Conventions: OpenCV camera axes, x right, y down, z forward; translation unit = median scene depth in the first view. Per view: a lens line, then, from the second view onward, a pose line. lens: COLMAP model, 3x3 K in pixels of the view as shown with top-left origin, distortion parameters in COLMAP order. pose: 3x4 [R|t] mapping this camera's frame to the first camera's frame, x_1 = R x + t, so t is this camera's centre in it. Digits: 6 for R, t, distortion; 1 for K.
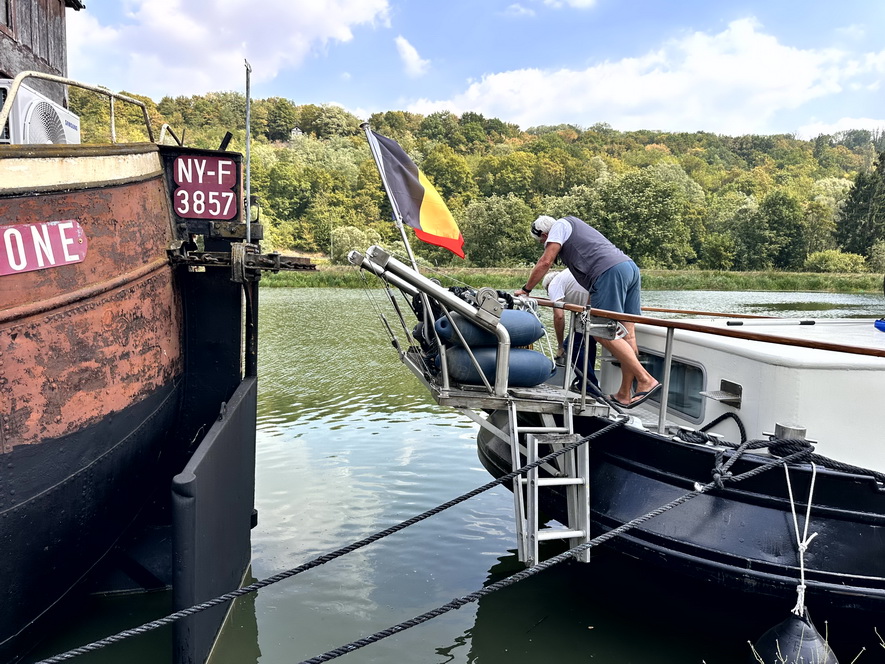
lens RADIAL K [[618.5, 0, 442.5], [0, 618.5, 332.0], [0, 0, 1]] dist [0.112573, -0.140895]
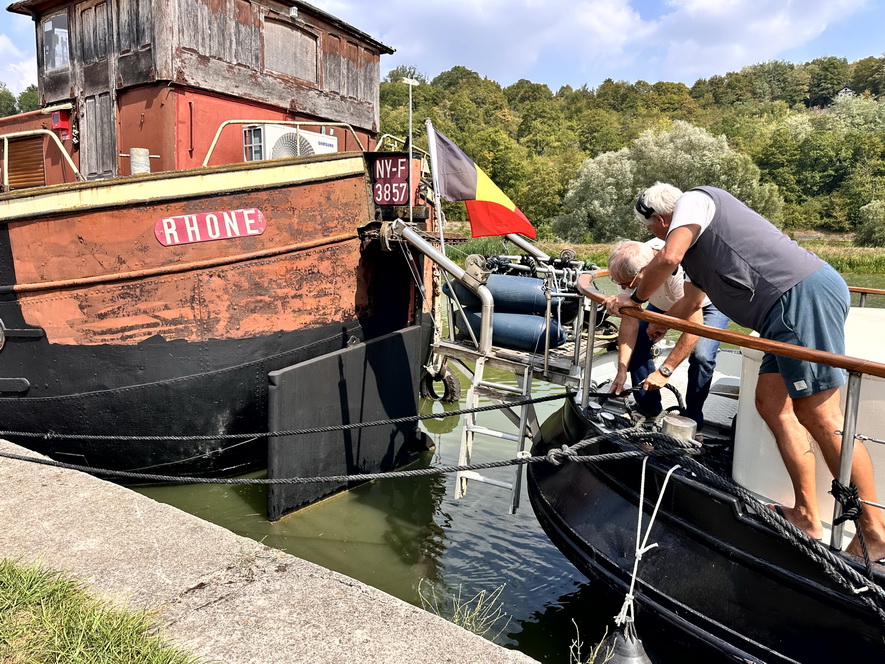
lens RADIAL K [[618.5, 0, 442.5], [0, 618.5, 332.0], [0, 0, 1]] dist [0.112573, -0.140895]
pose [[0.717030, 0.099182, -0.689950, 0.816579], [-0.080892, 0.994977, 0.058964, 0.005703], [0.692333, 0.013533, 0.721452, 0.152319]]
